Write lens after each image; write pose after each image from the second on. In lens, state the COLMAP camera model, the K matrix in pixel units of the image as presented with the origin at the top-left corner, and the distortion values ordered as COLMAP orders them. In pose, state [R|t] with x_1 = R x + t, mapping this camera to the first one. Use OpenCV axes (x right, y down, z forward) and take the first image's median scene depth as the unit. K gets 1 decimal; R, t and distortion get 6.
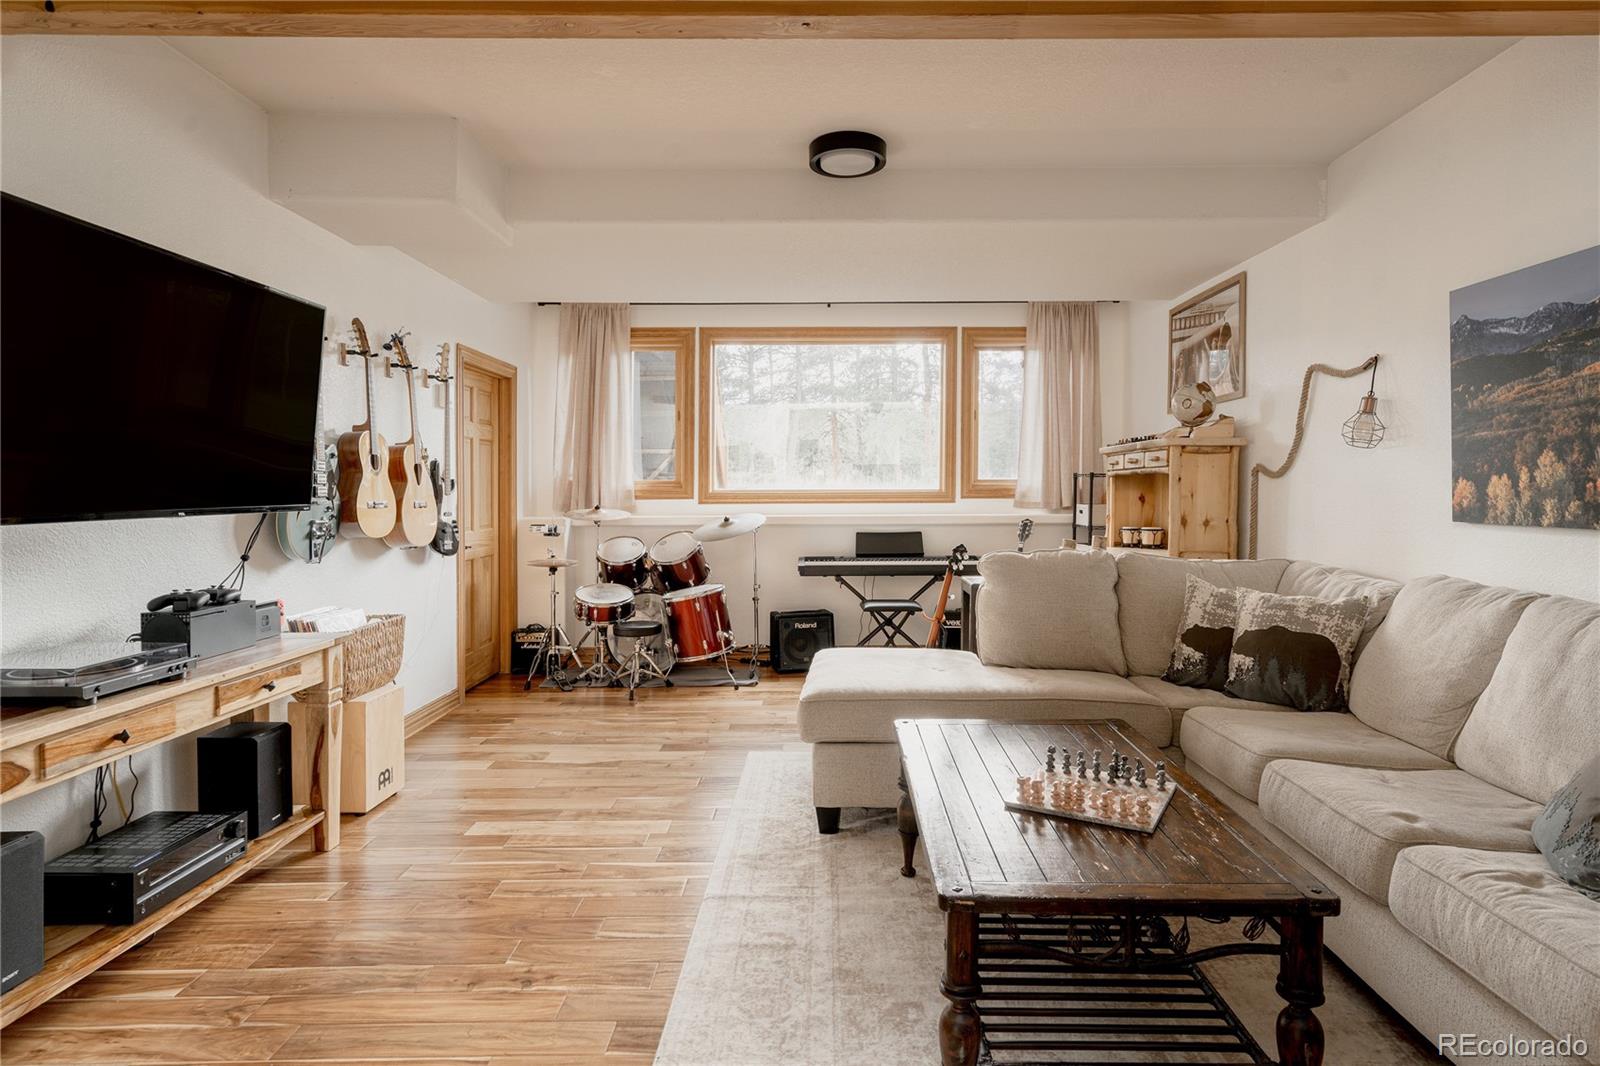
lens RADIAL K [[873.5, 0, 806.4], [0, 873.5, 519.8], [0, 0, 1]] dist [-0.001106, -0.000052]
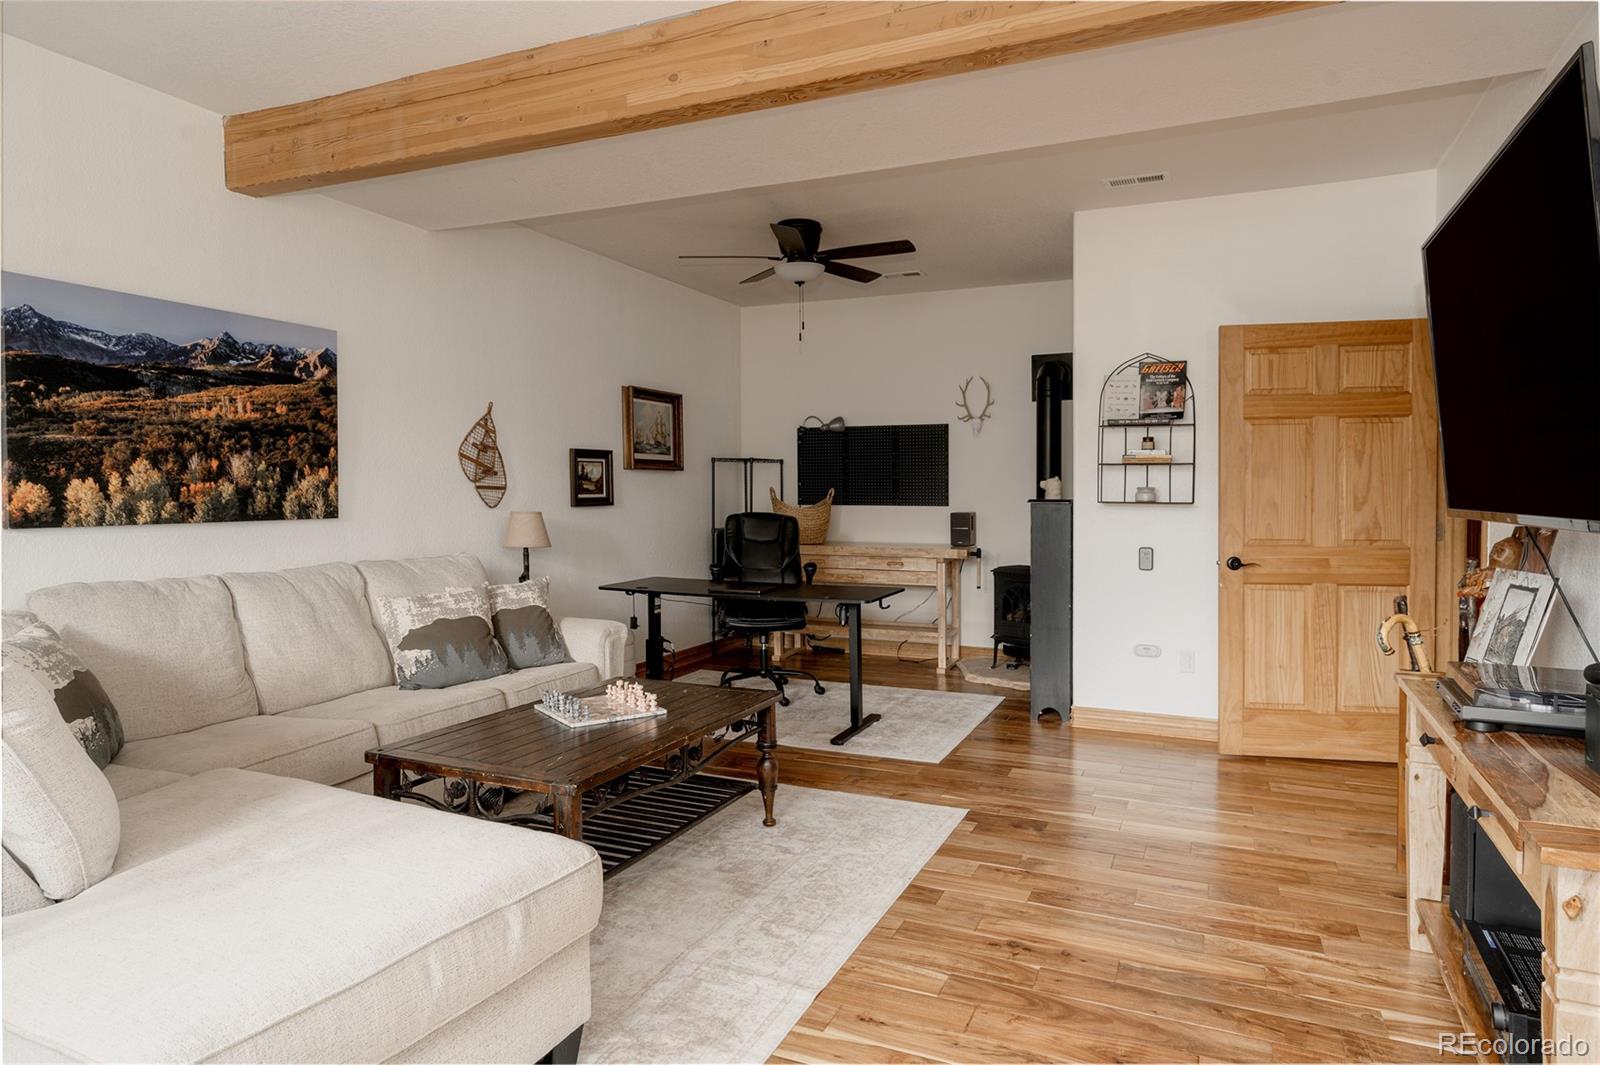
lens RADIAL K [[973.9, 0, 800.2], [0, 973.9, 529.6], [0, 0, 1]] dist [0.002382, 0.000446]
pose [[-0.921150, -0.011804, 0.389028, -0.451996], [0.018498, 0.997083, 0.074054, -0.064290], [-0.388767, 0.075411, -0.918245, 1.816577]]
